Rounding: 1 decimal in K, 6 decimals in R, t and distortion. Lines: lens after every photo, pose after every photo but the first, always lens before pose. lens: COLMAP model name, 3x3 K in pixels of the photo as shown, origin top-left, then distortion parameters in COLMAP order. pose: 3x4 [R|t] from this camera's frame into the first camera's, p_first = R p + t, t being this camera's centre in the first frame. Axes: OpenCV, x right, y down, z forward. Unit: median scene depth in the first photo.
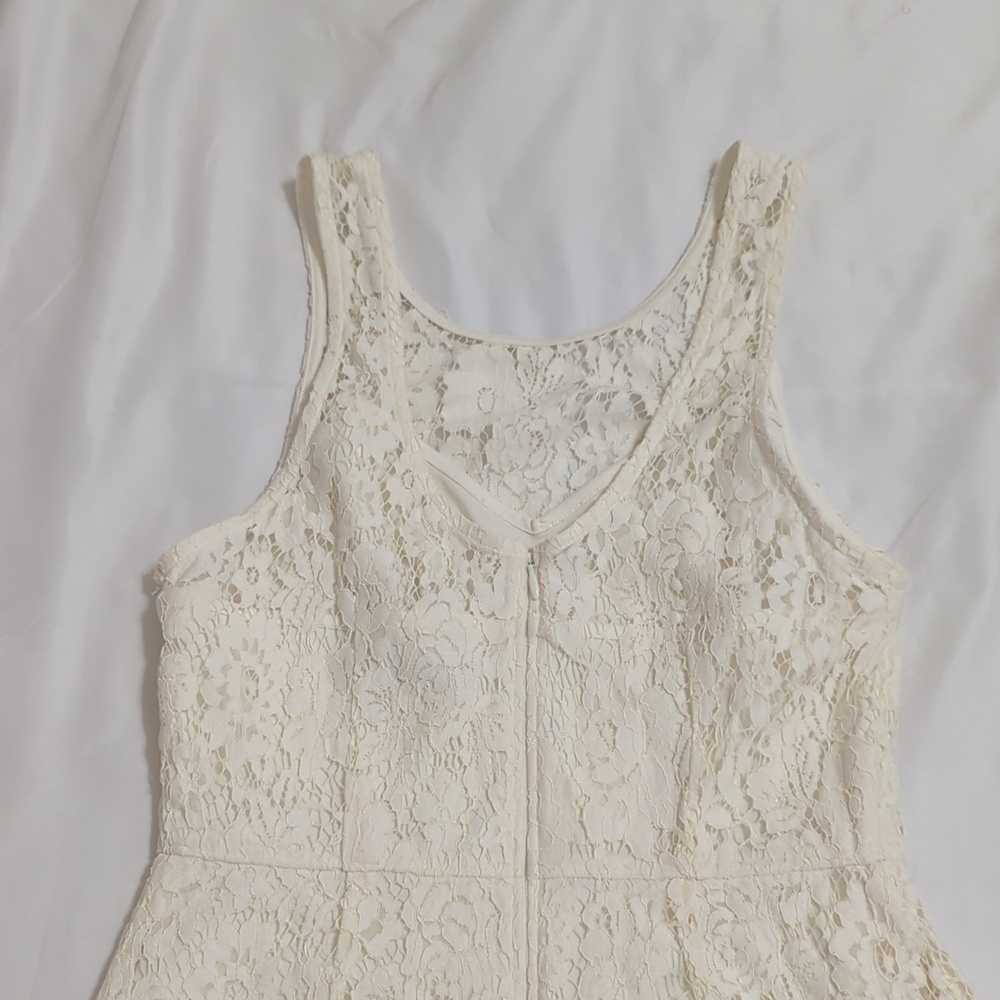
lens RADIAL K [[1609.0, 0, 499.6], [0, 1609.0, 517.1], [0, 0, 1]] dist [0.225517, -1.147305]
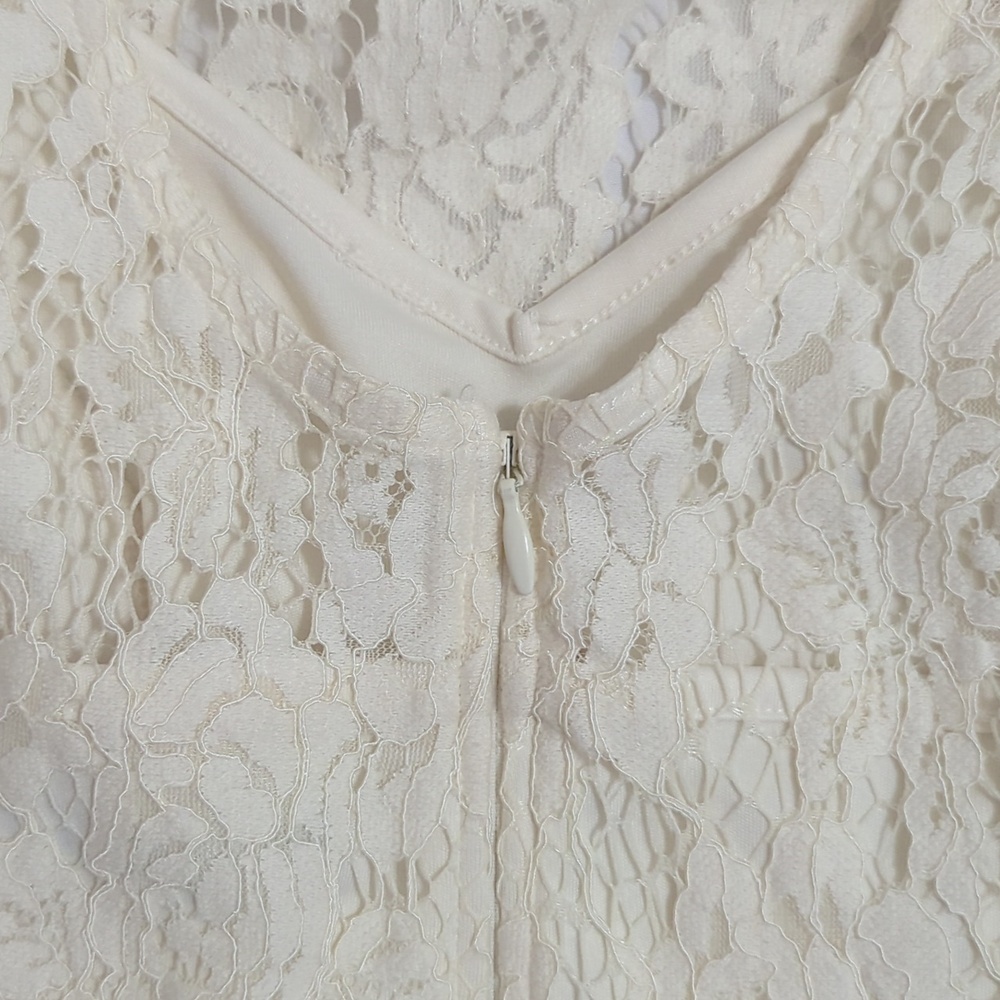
lens RADIAL K [[1609.0, 0, 499.6], [0, 1609.0, 517.1], [0, 0, 1]] dist [0.225517, -1.147305]
pose [[0.999699, -0.011202, 0.021835, 0.010820], [0.003506, 0.945811, 0.324698, -0.064283], [-0.024289, -0.324524, 0.945566, 0.711516]]
